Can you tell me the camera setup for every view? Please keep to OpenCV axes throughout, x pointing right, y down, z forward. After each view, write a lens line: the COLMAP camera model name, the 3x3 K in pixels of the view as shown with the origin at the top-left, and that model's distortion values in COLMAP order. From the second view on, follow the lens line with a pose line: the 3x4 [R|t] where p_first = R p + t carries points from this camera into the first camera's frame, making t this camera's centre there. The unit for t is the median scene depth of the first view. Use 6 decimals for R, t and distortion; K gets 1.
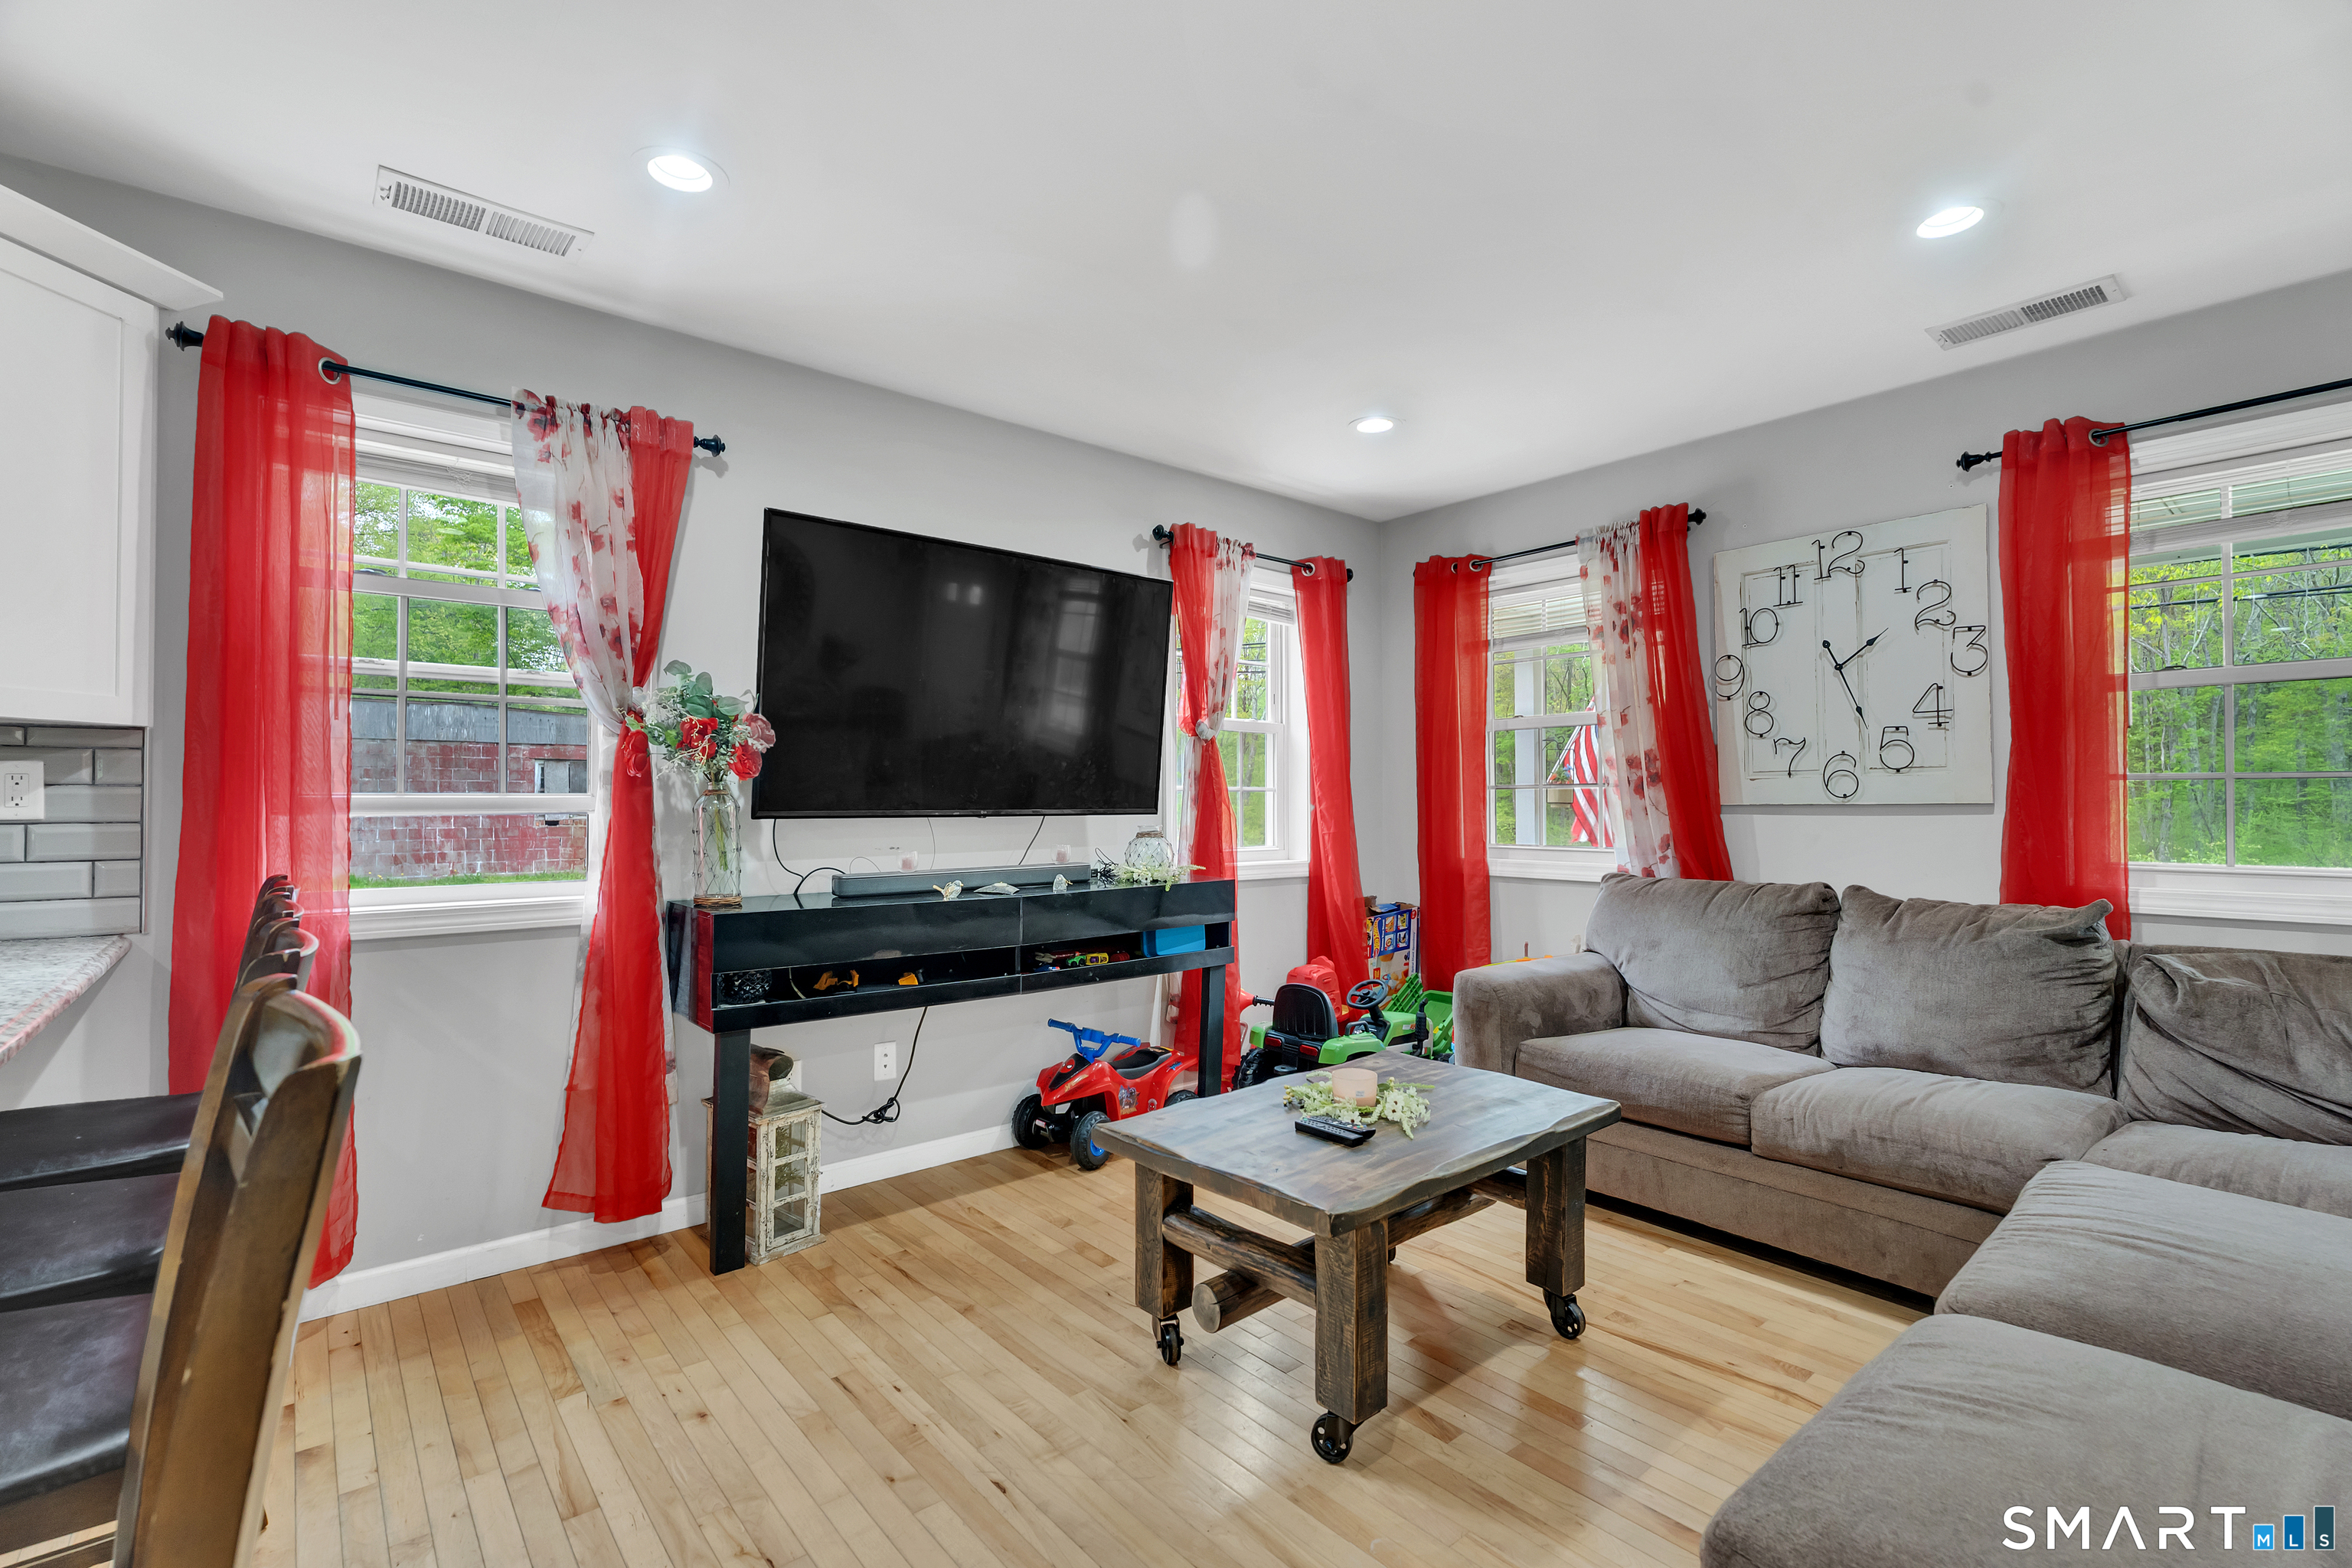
lens RADIAL K [[1049.4, 0, 1172.9], [0, 1049.4, 789.0], [0, 0, 1]] dist [0.000279, -0.001976]
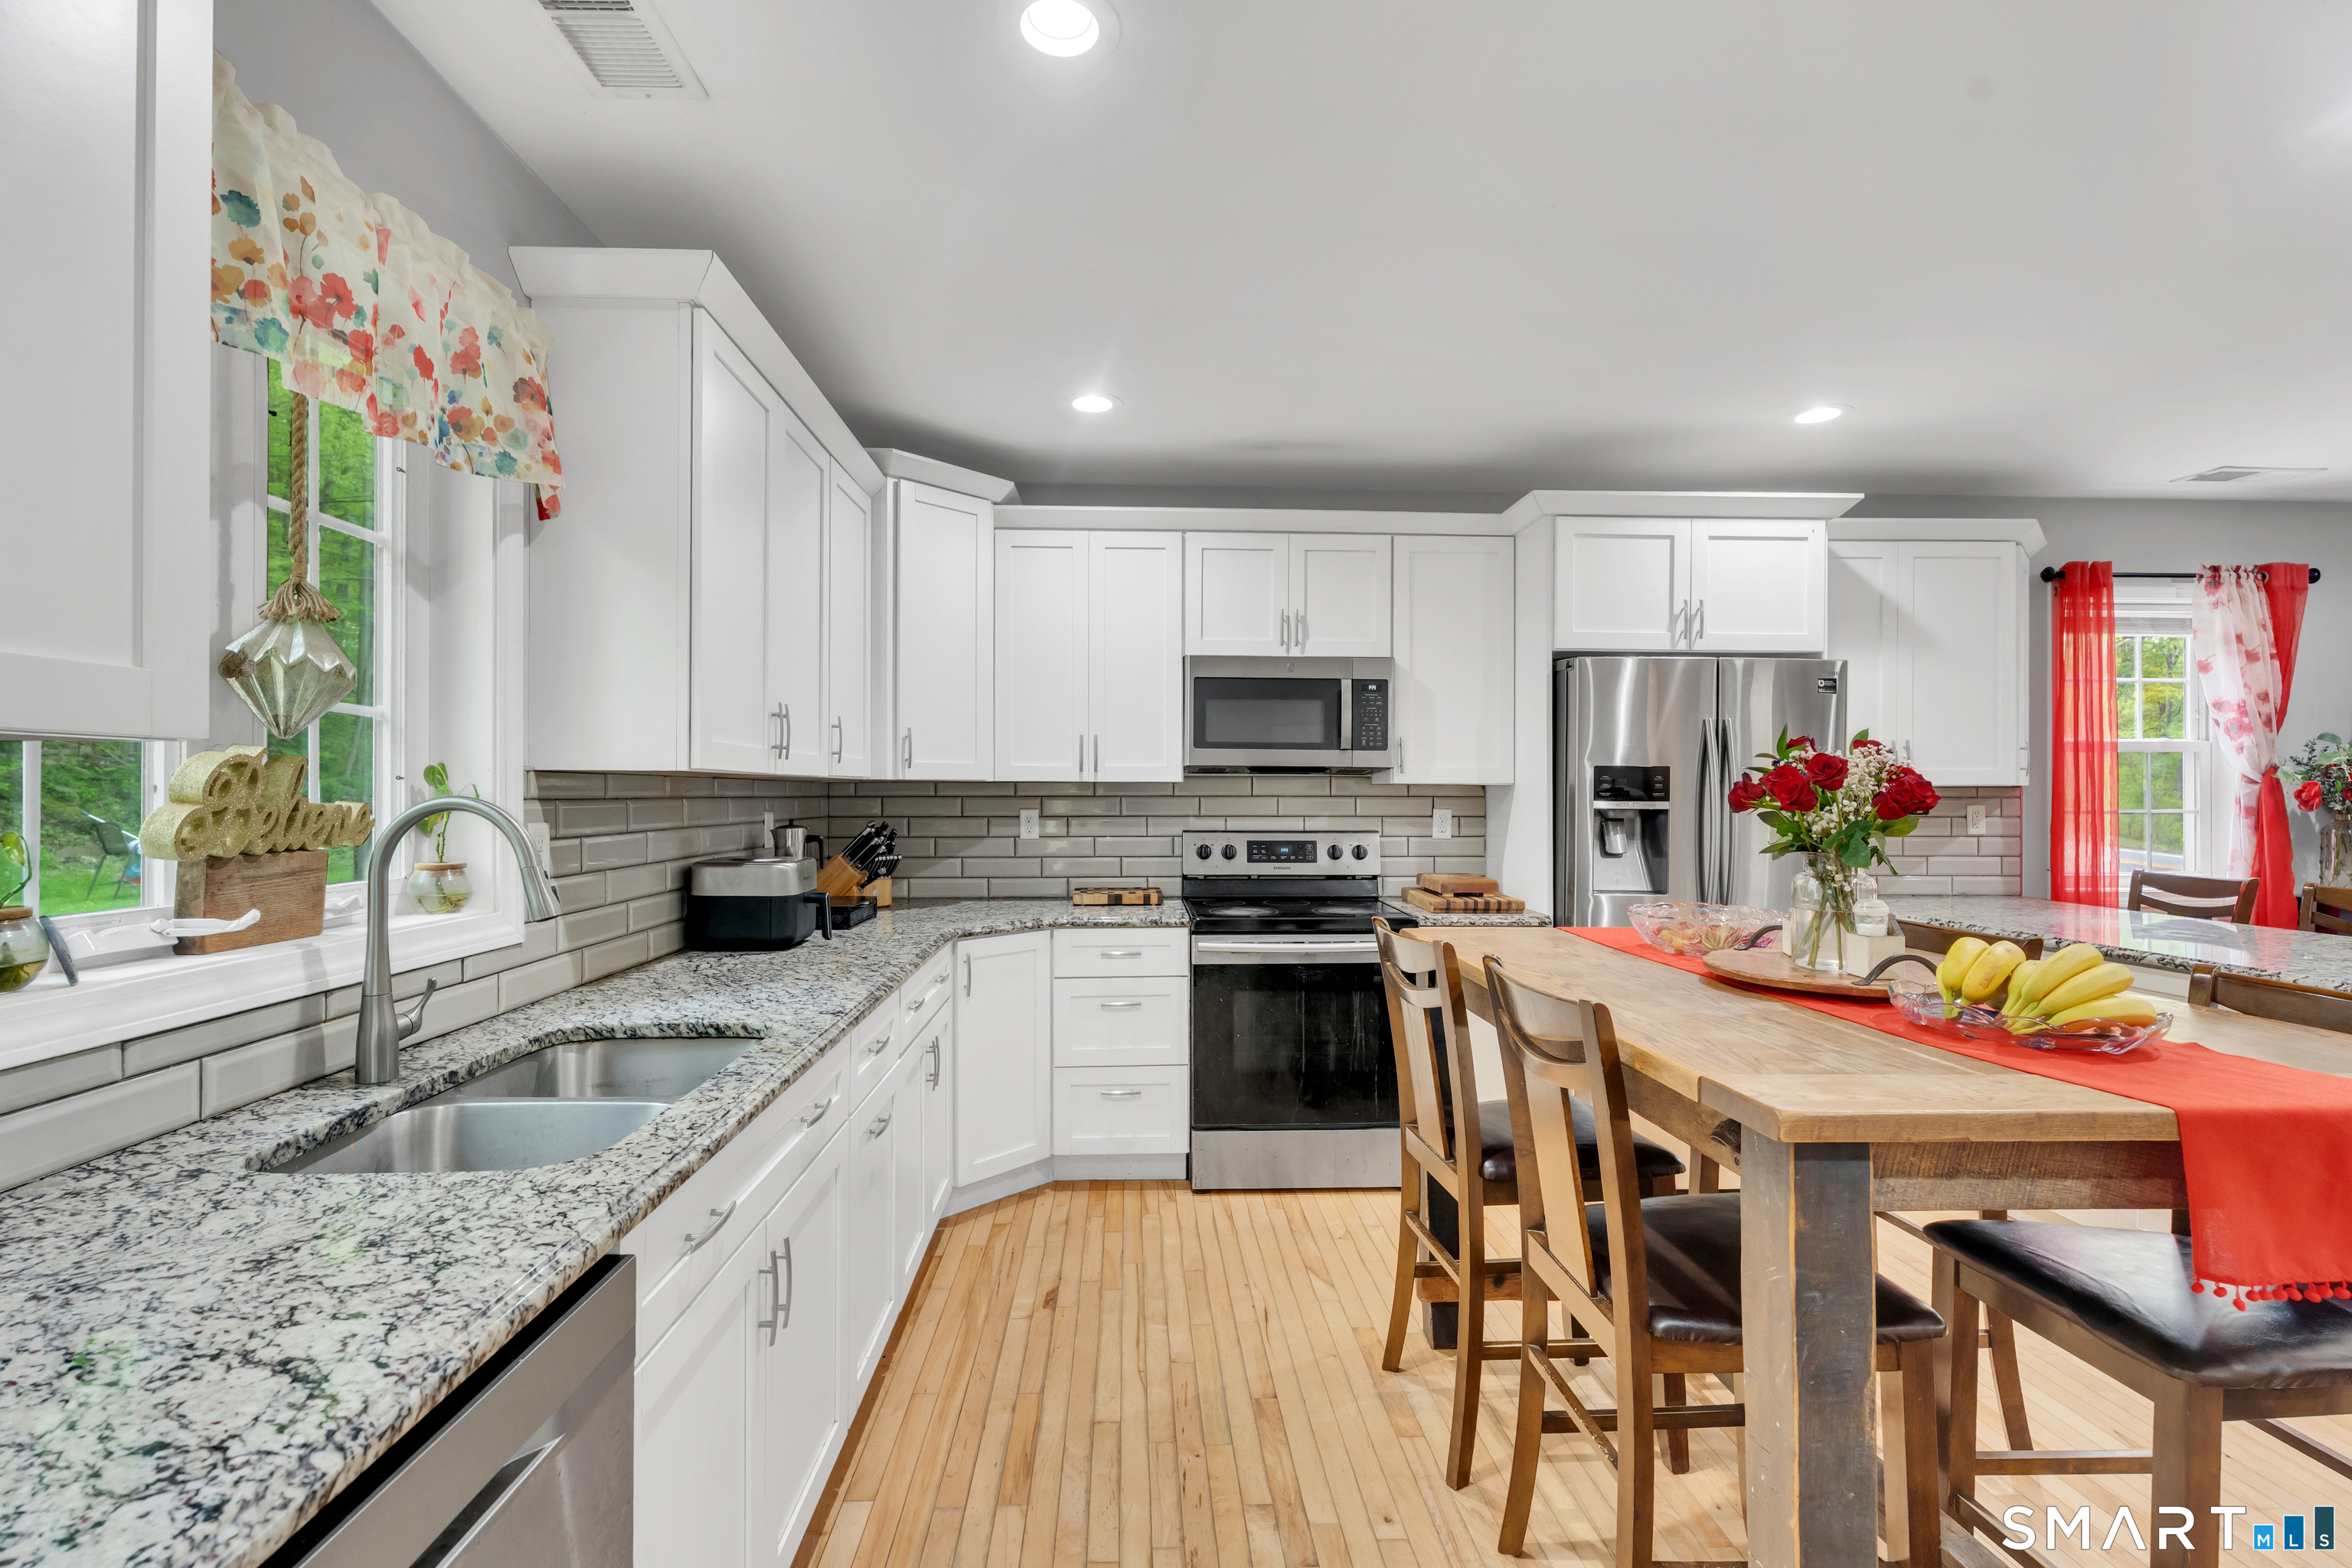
lens RADIAL K [[1049.4, 0, 1148.4], [0, 1049.4, 791.1], [0, 0, 1]] dist [0.000279, -0.001976]
pose [[0.776427, 0.004256, -0.630193, -0.720539], [0.005243, 0.999899, 0.013212, -0.059155], [0.630186, -0.013562, 0.776326, -1.032565]]
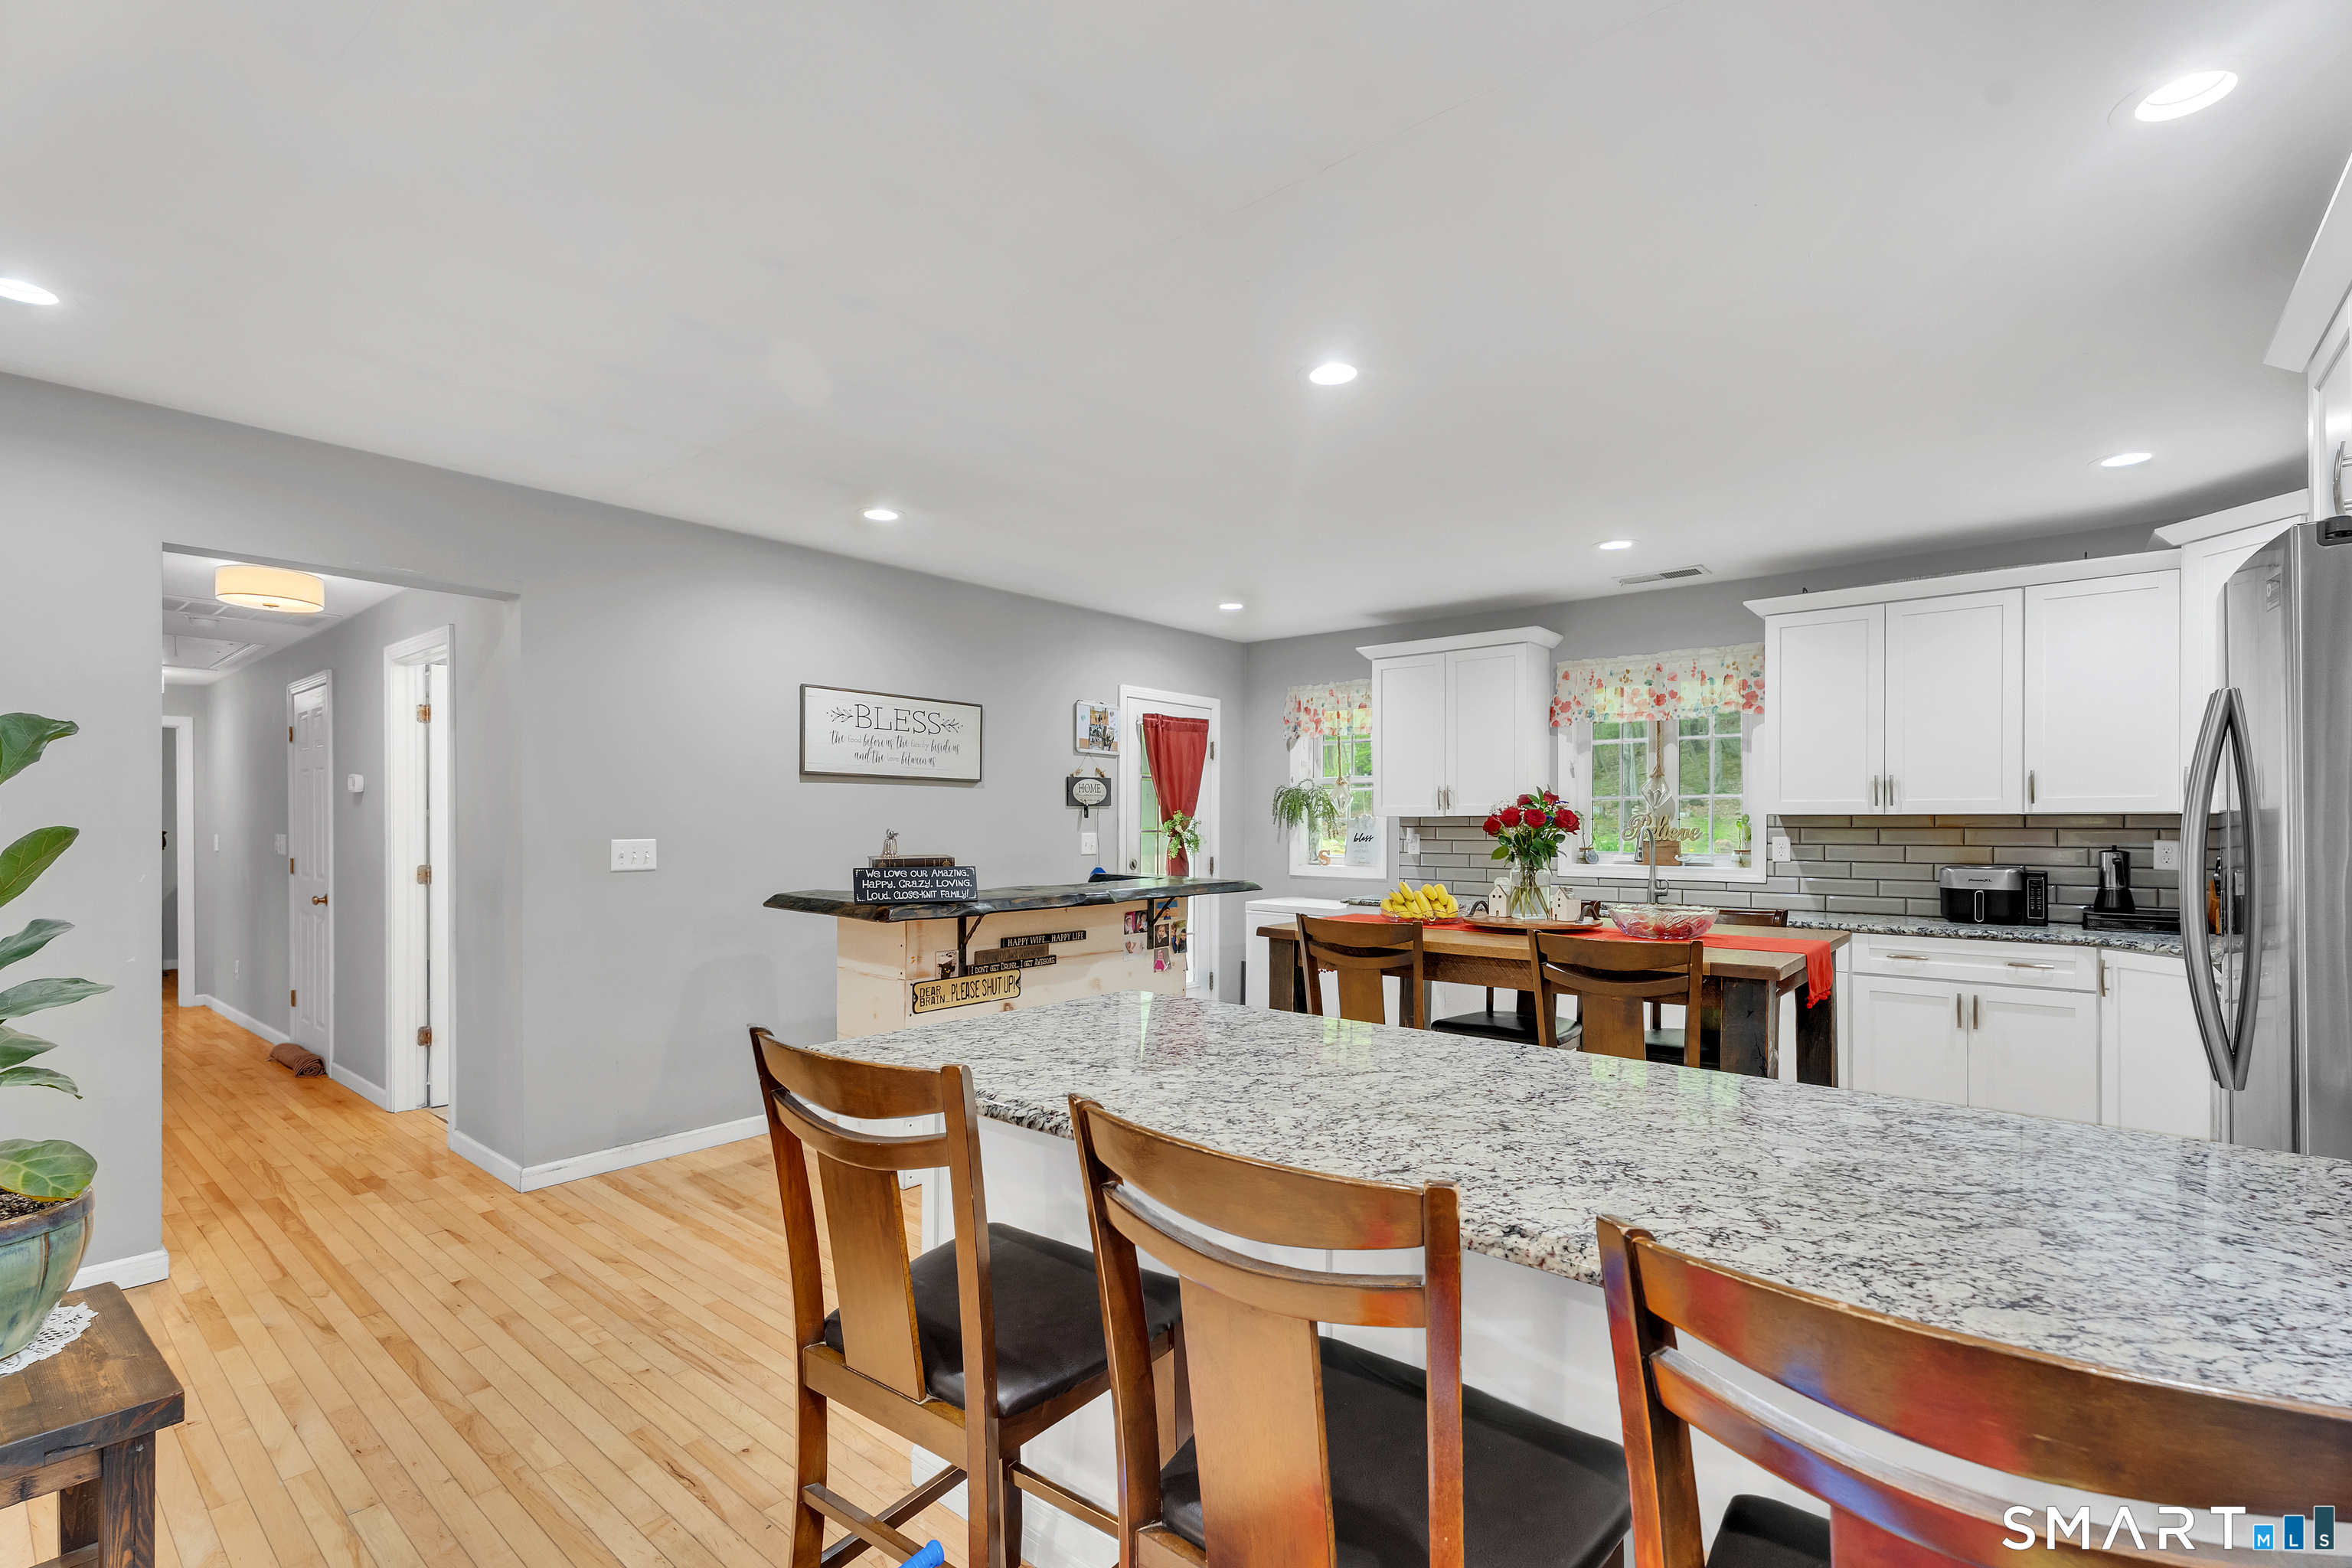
lens RADIAL K [[1049.4, 0, 1176.7], [0, 1049.4, 828.6], [0, 0, 1]] dist [0.000279, -0.001976]
pose [[-0.985029, 0.000509, -0.172388, -0.248093], [0.002028, 0.999961, -0.008635, -0.033407], [0.172377, -0.008856, -0.984991, 0.659168]]
